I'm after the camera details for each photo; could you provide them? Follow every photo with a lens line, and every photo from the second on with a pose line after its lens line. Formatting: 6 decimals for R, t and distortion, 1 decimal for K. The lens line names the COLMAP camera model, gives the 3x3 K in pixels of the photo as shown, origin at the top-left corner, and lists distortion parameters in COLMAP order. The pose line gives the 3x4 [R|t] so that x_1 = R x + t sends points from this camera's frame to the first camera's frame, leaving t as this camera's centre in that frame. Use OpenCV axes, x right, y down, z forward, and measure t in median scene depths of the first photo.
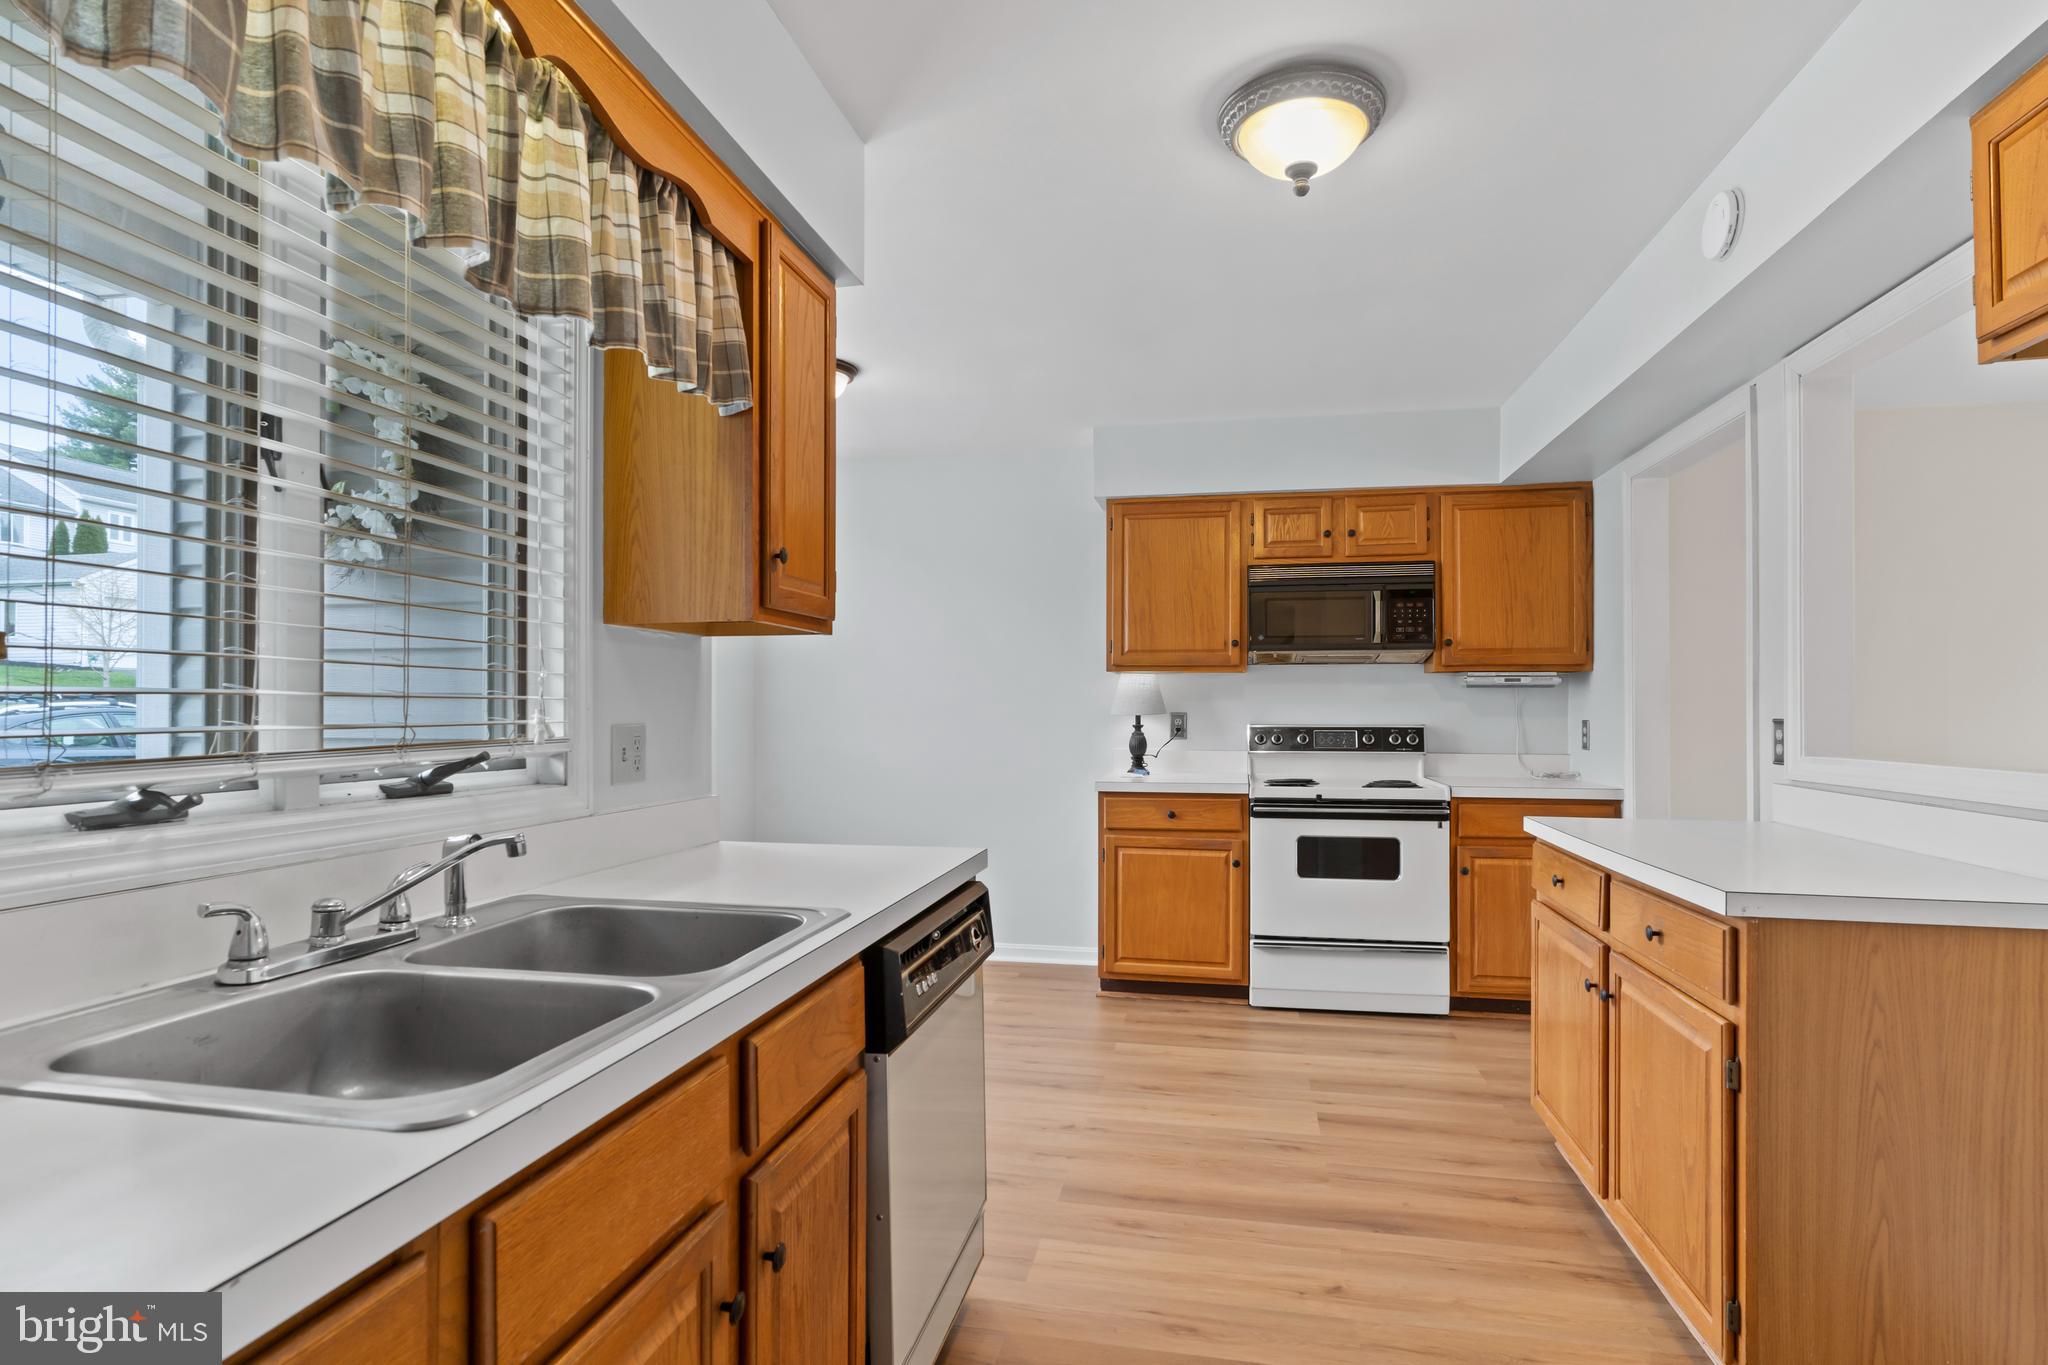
lens RADIAL K [[1044.5, 0, 1019.2], [0, 1044.5, 701.1], [0, 0, 1]] dist [-0.003784, 0.000086]
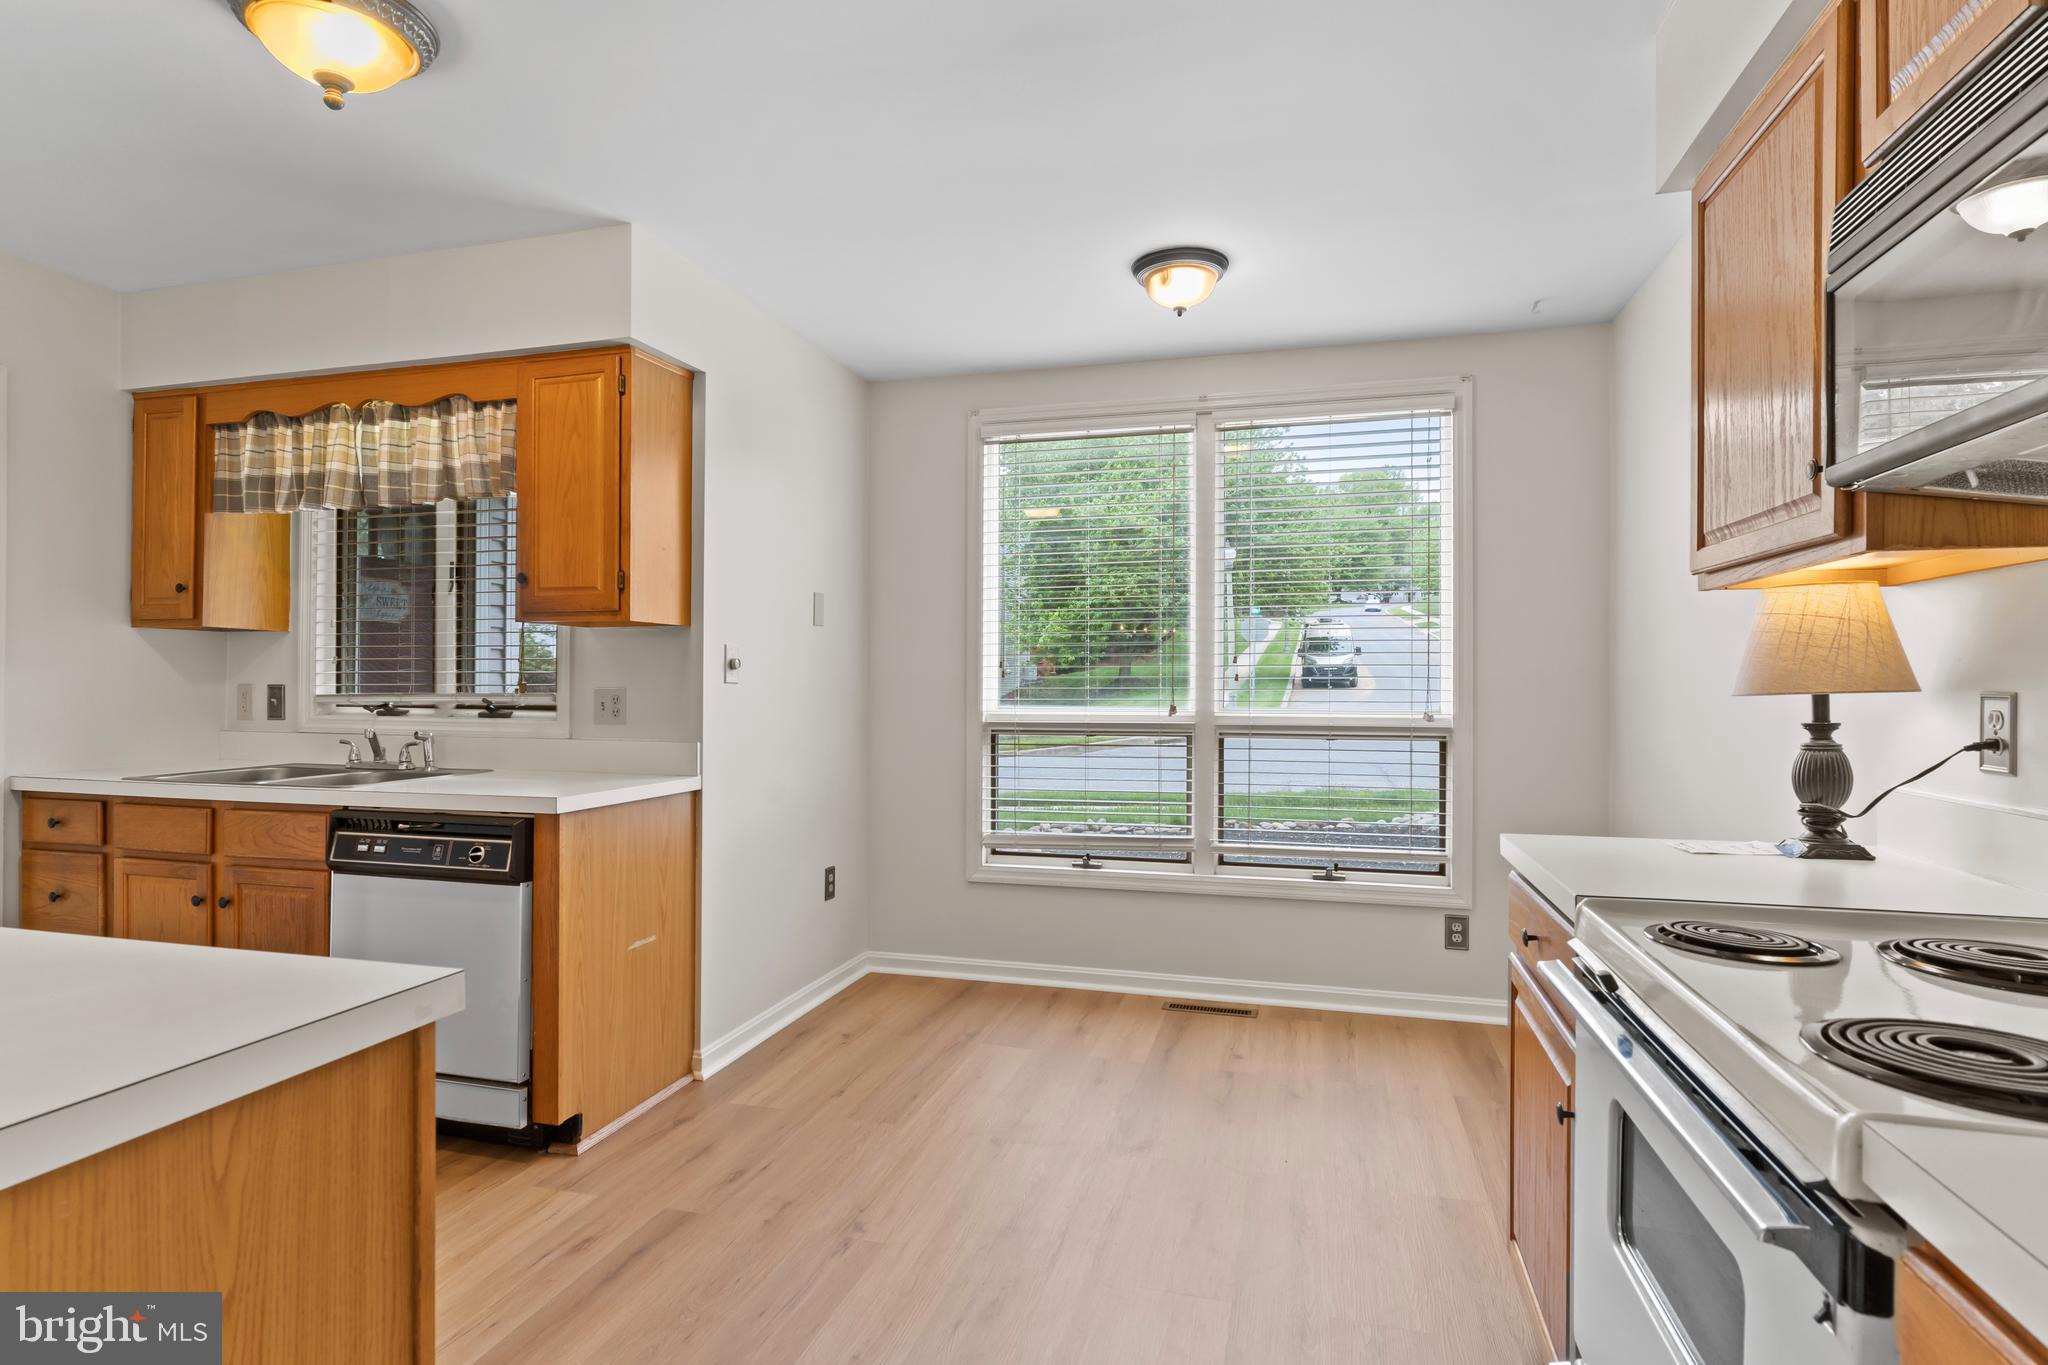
lens RADIAL K [[1050.3, 0, 1010.3], [0, 1050.3, 678.2], [0, 0, 1]] dist [-0.000675, 0.000462]
pose [[-0.083395, -0.003550, -0.996510, 1.663105], [0.004656, 0.999981, -0.003952, 0.023447], [0.996506, -0.004969, -0.083377, 2.444632]]
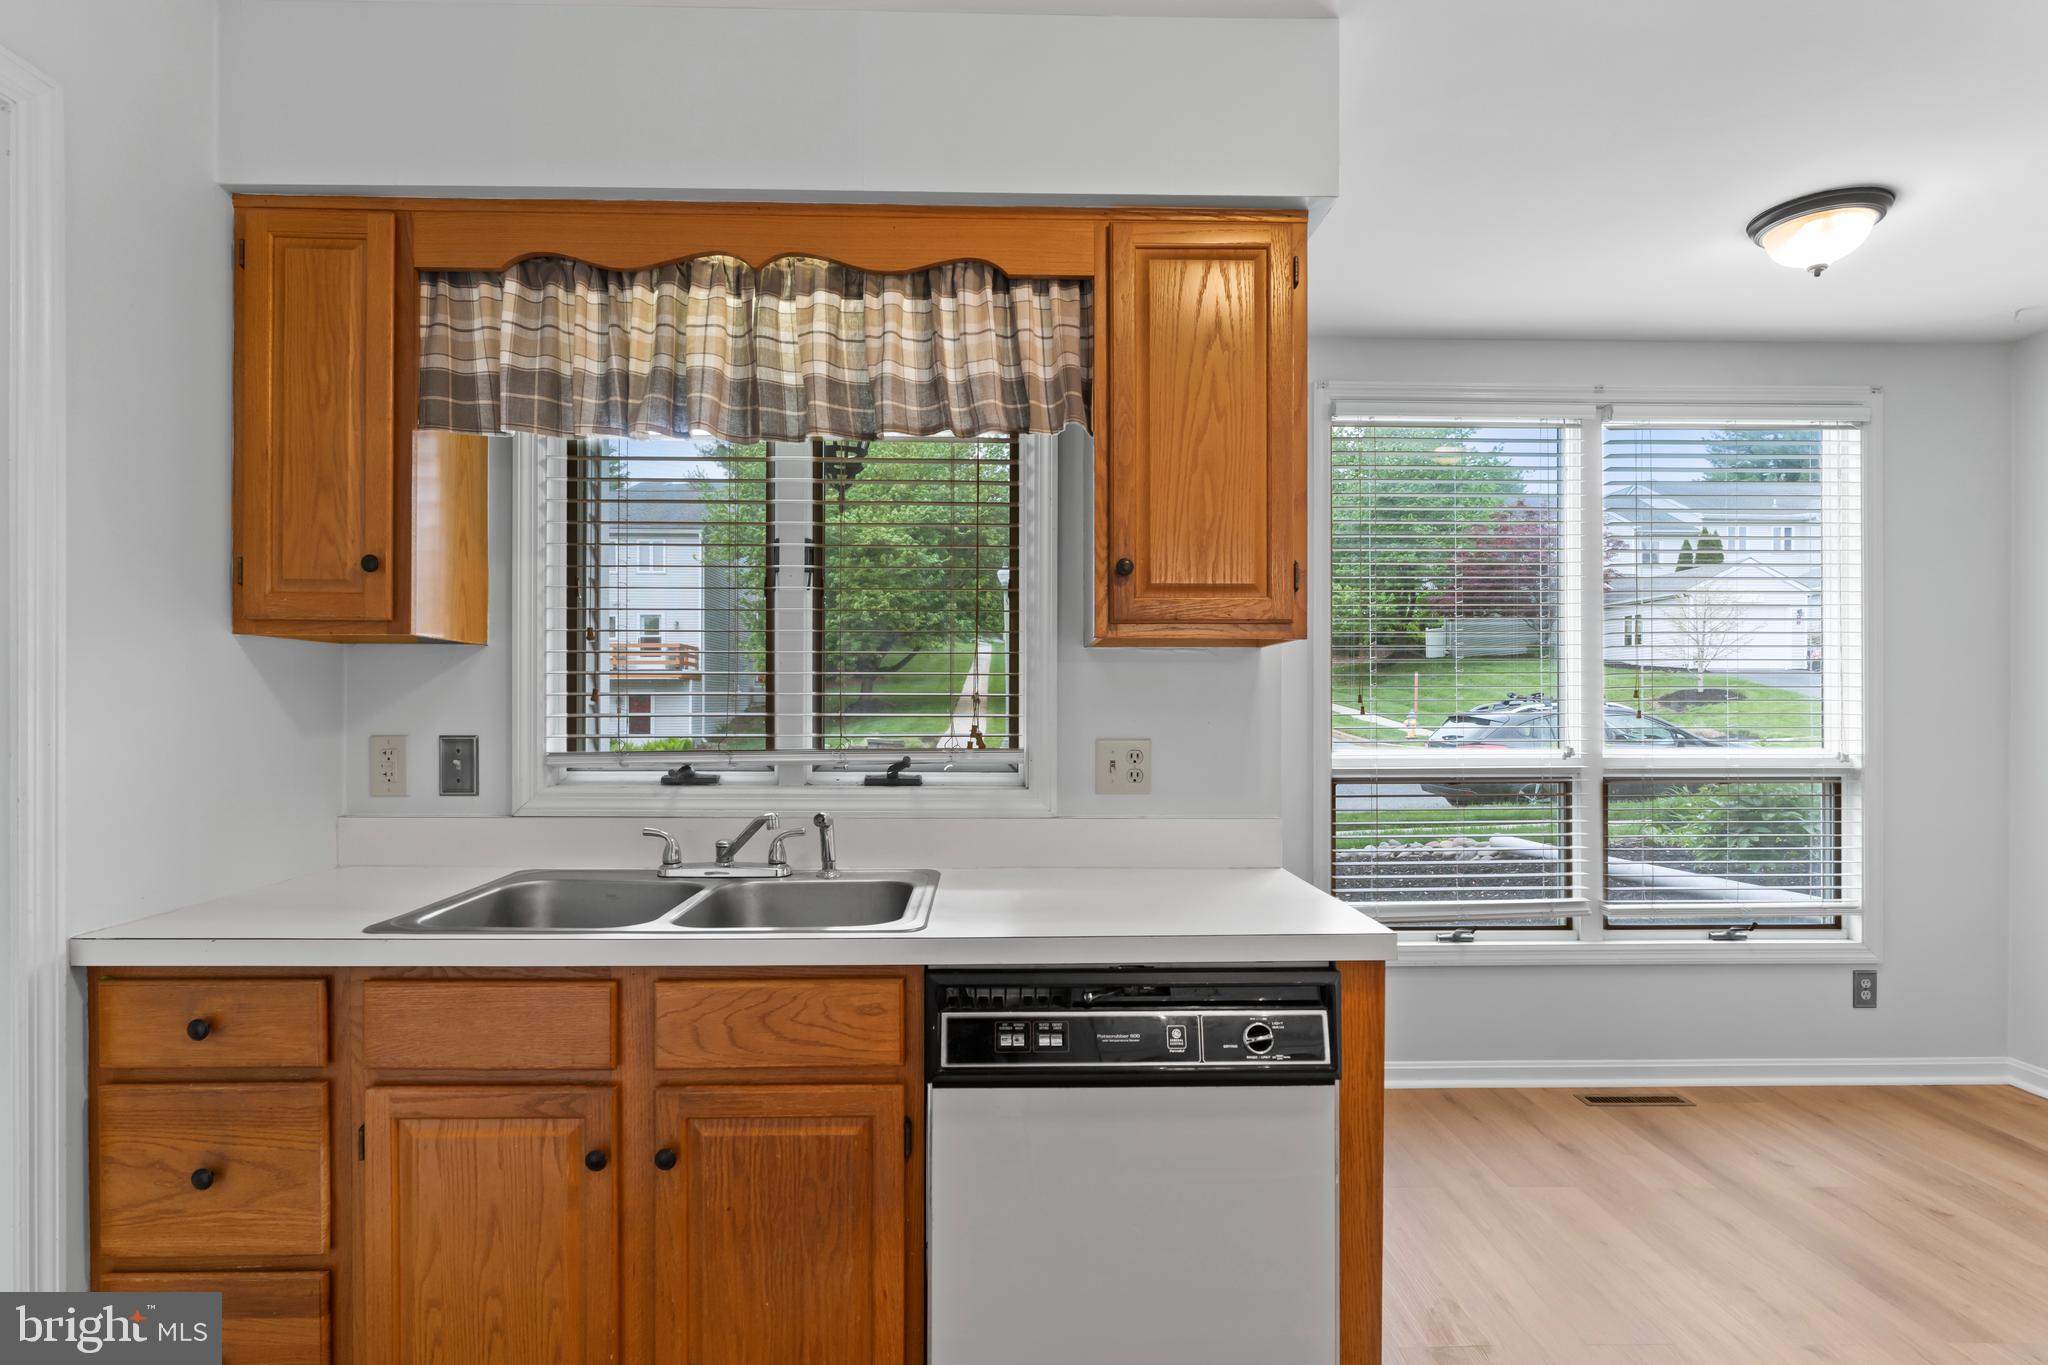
lens RADIAL K [[1058.0, 0, 1026.9], [0, 1058.0, 707.9], [0, 0, 1]] dist [-0.002494, 0.000859]
pose [[0.219312, 0.004790, -0.975643, 0.923739], [0.005429, 0.999966, 0.006130, -0.023122], [0.975640, -0.006641, 0.219278, 0.929807]]
